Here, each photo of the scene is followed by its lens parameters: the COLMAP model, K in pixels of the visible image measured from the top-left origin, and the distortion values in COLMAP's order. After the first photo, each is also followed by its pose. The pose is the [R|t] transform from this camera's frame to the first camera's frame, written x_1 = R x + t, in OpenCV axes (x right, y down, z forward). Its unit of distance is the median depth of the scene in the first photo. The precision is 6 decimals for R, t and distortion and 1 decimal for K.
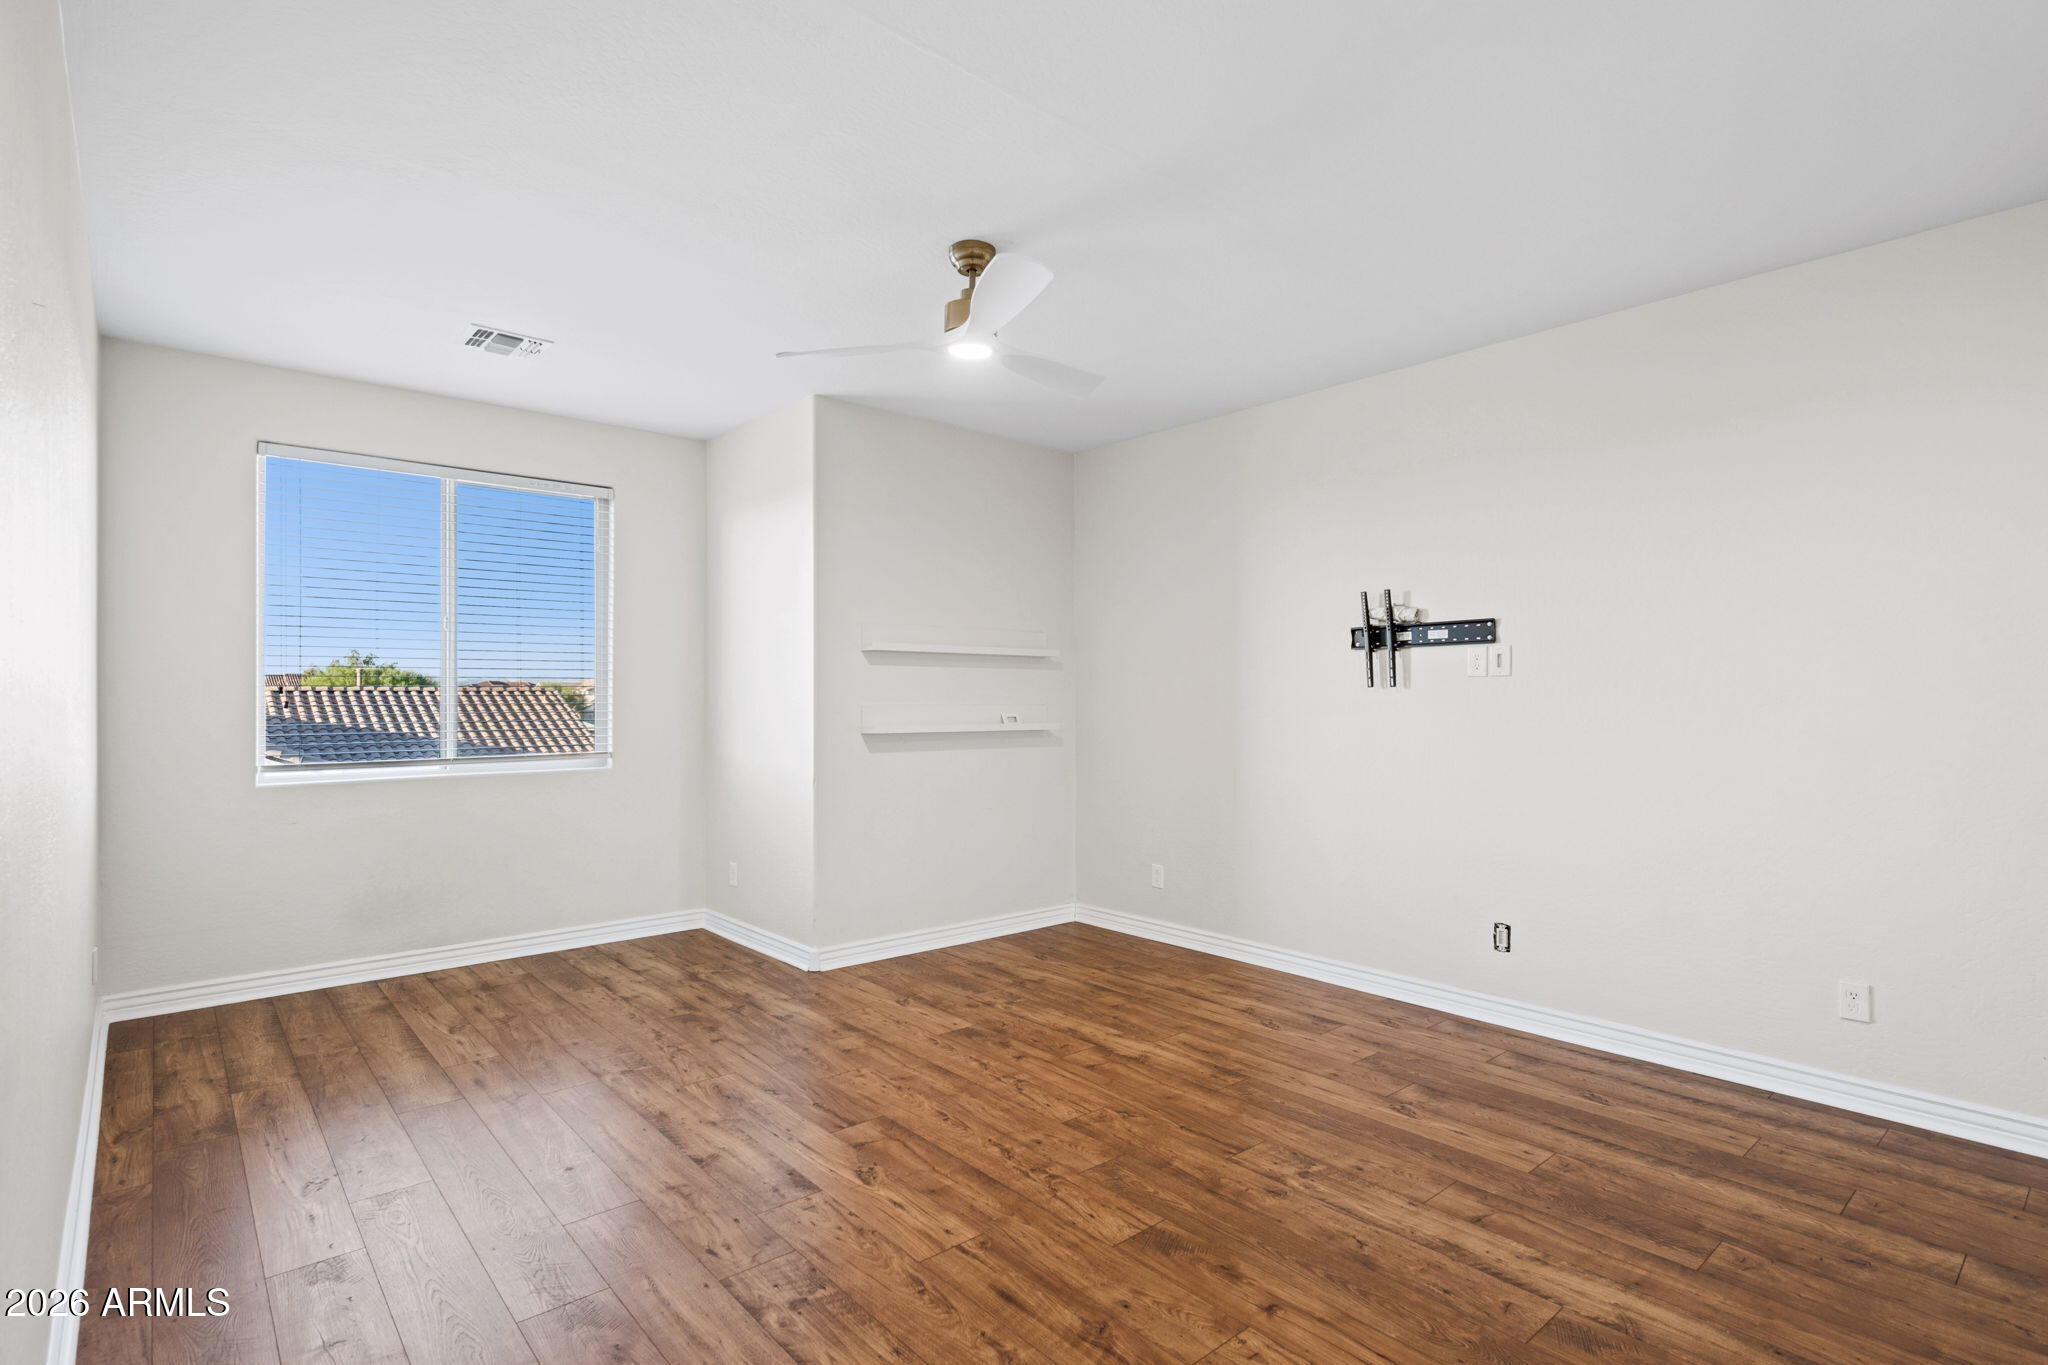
lens RADIAL K [[1003.6, 0, 1032.5], [0, 1003.6, 686.7], [0, 0, 1]] dist [0.000096, -0.000002]
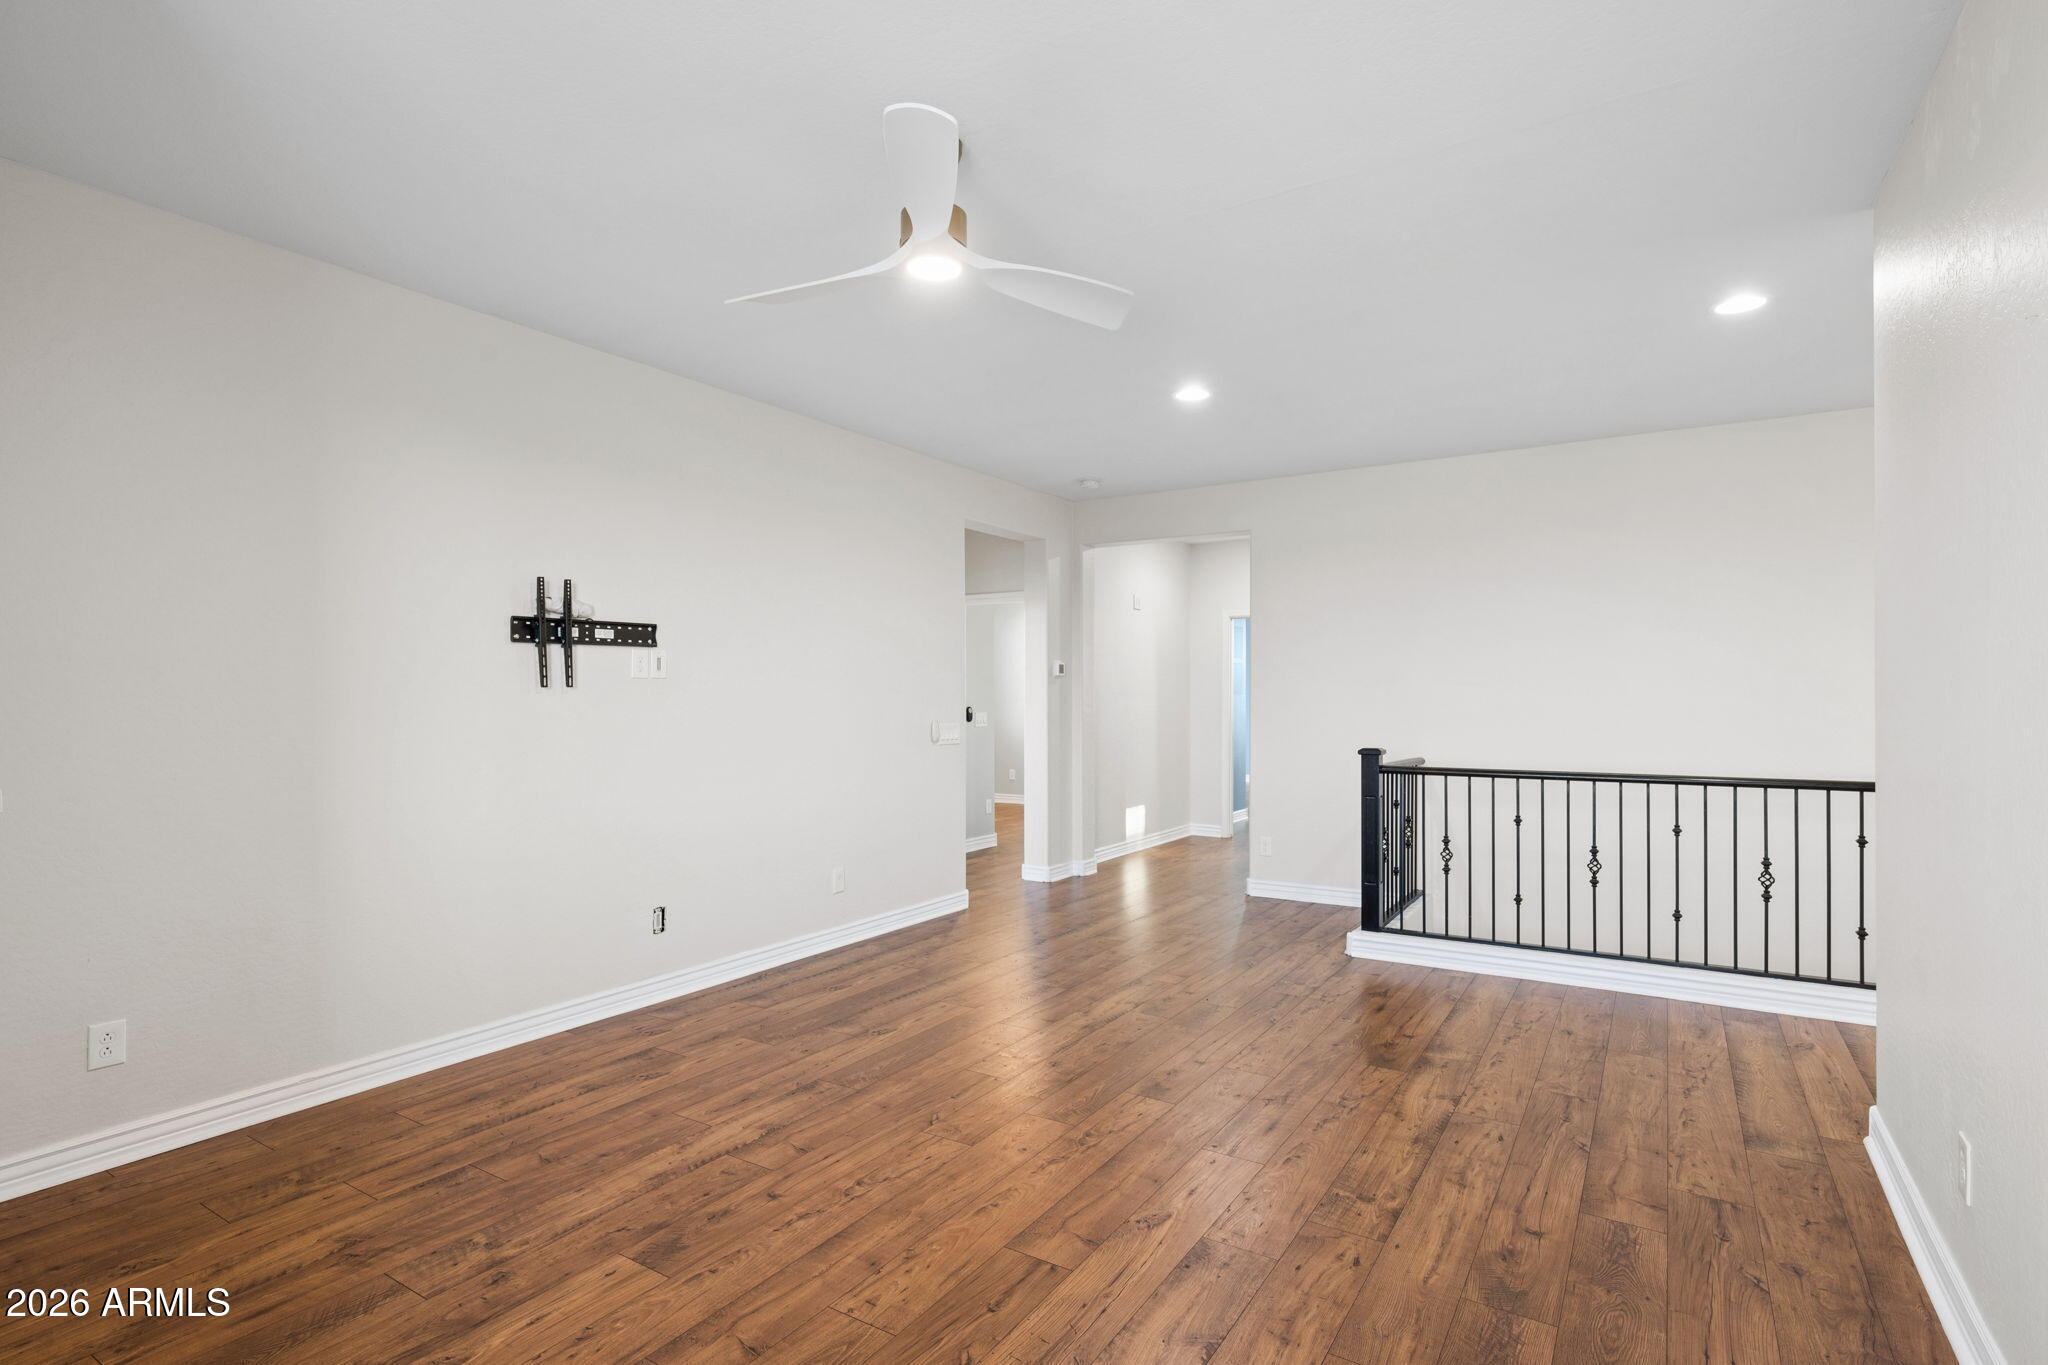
lens RADIAL K [[1003.6, 0, 1032.5], [0, 1003.6, 686.7], [0, 0, 1]] dist [0.000096, -0.000002]
pose [[-0.279870, 0.007956, 0.960005, -0.669636], [-0.008022, 0.999911, -0.010625, 0.006544], [-0.960004, -0.010674, -0.279781, 0.899827]]
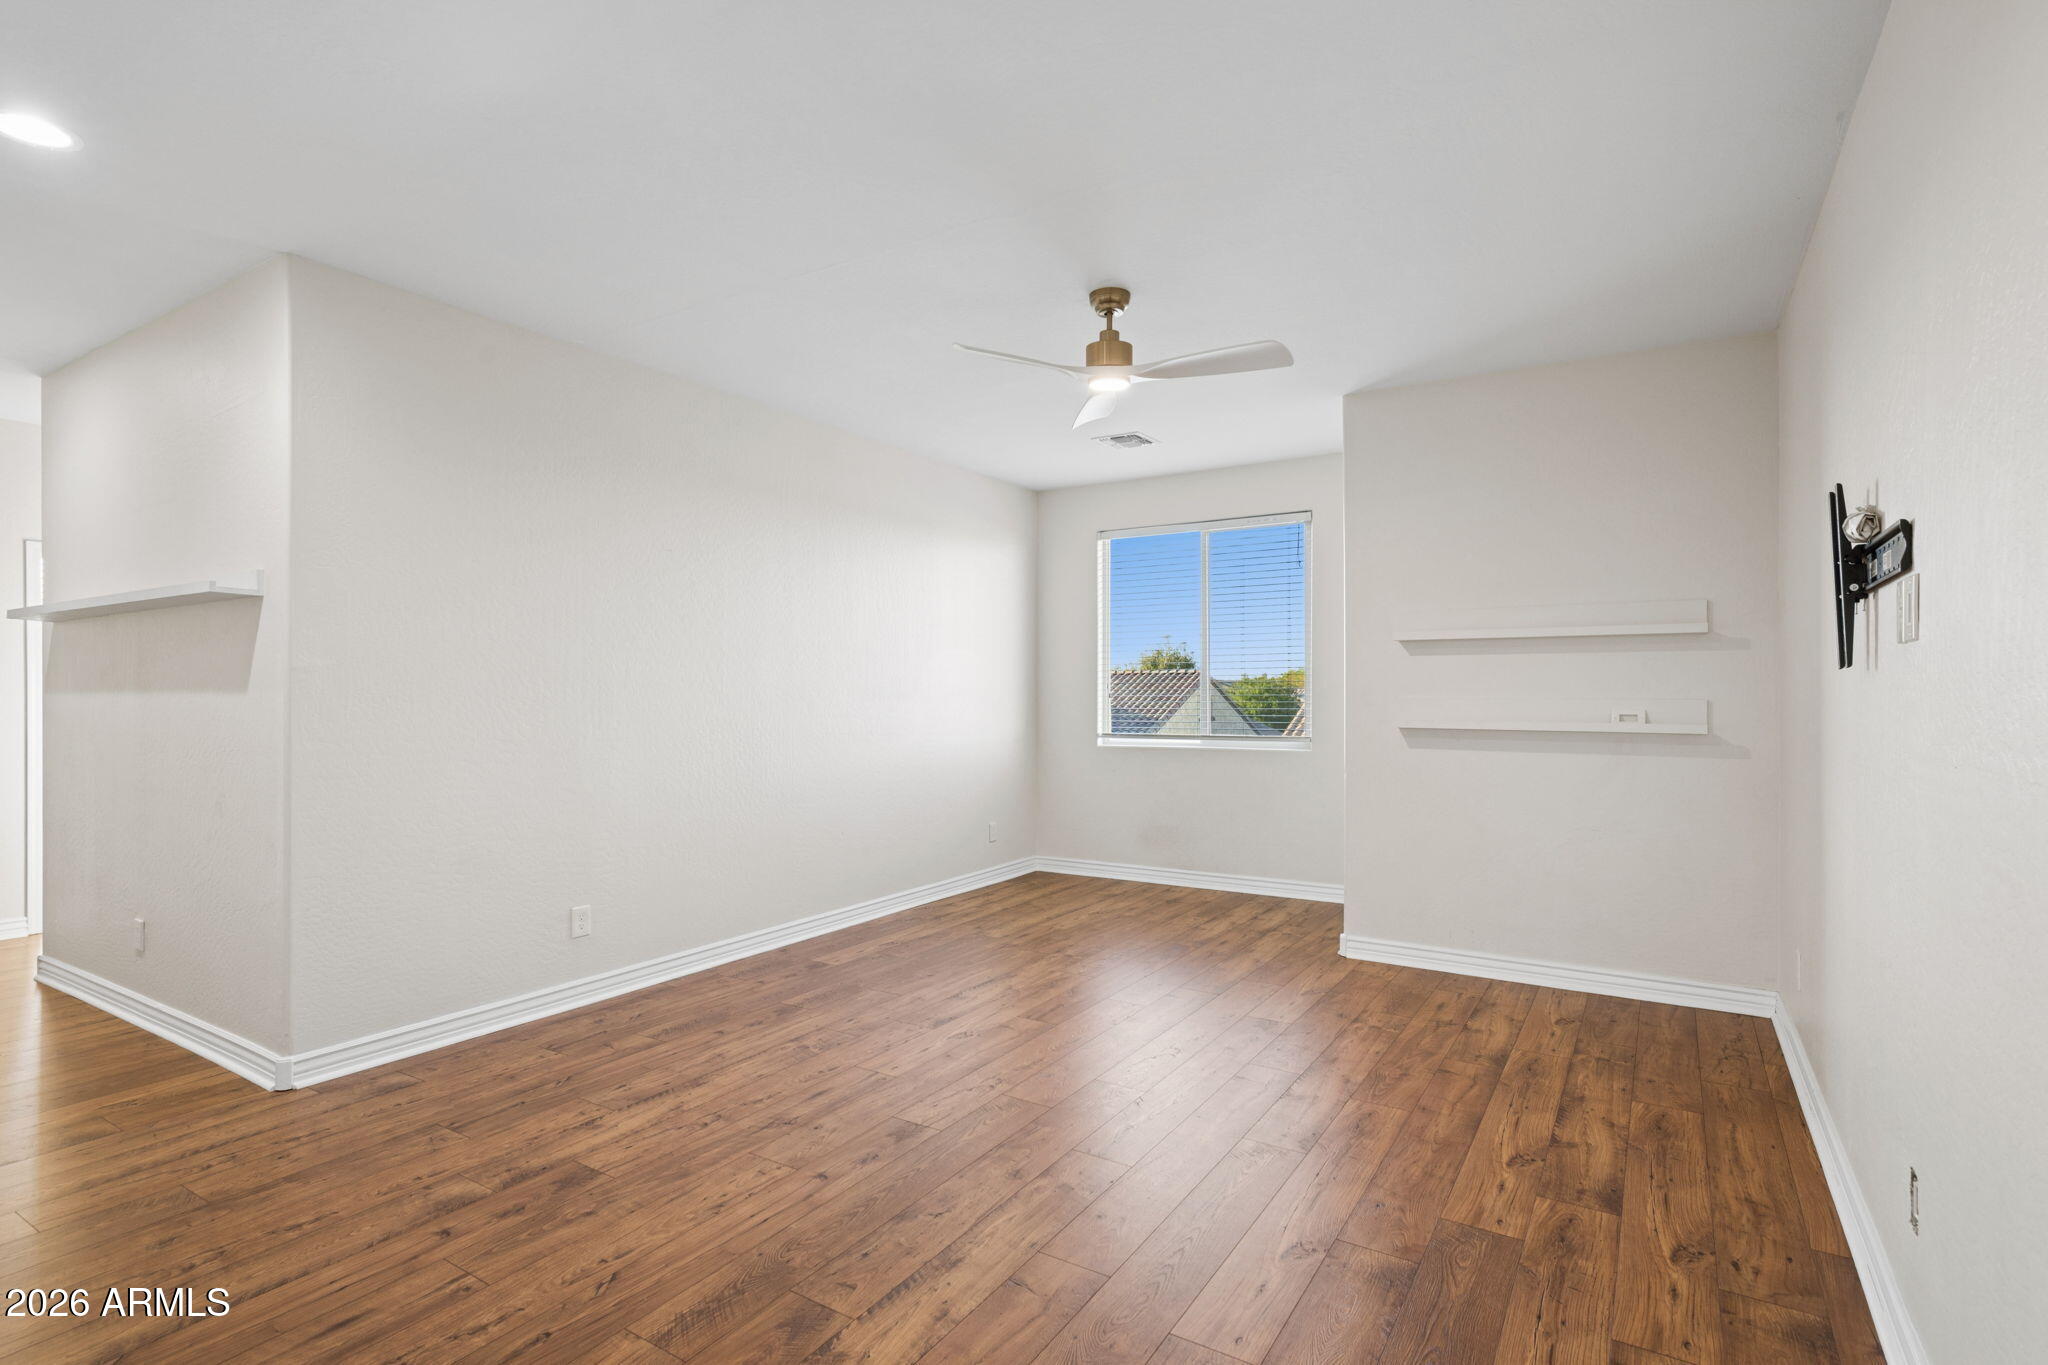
lens RADIAL K [[1003.6, 0, 1032.5], [0, 1003.6, 686.7], [0, 0, 1]] dist [0.000096, -0.000002]
pose [[0.281739, -0.005637, -0.959475, 0.784469], [0.011513, 0.999931, -0.002494, 0.006947], [0.959422, -0.010343, 0.281784, 0.467170]]
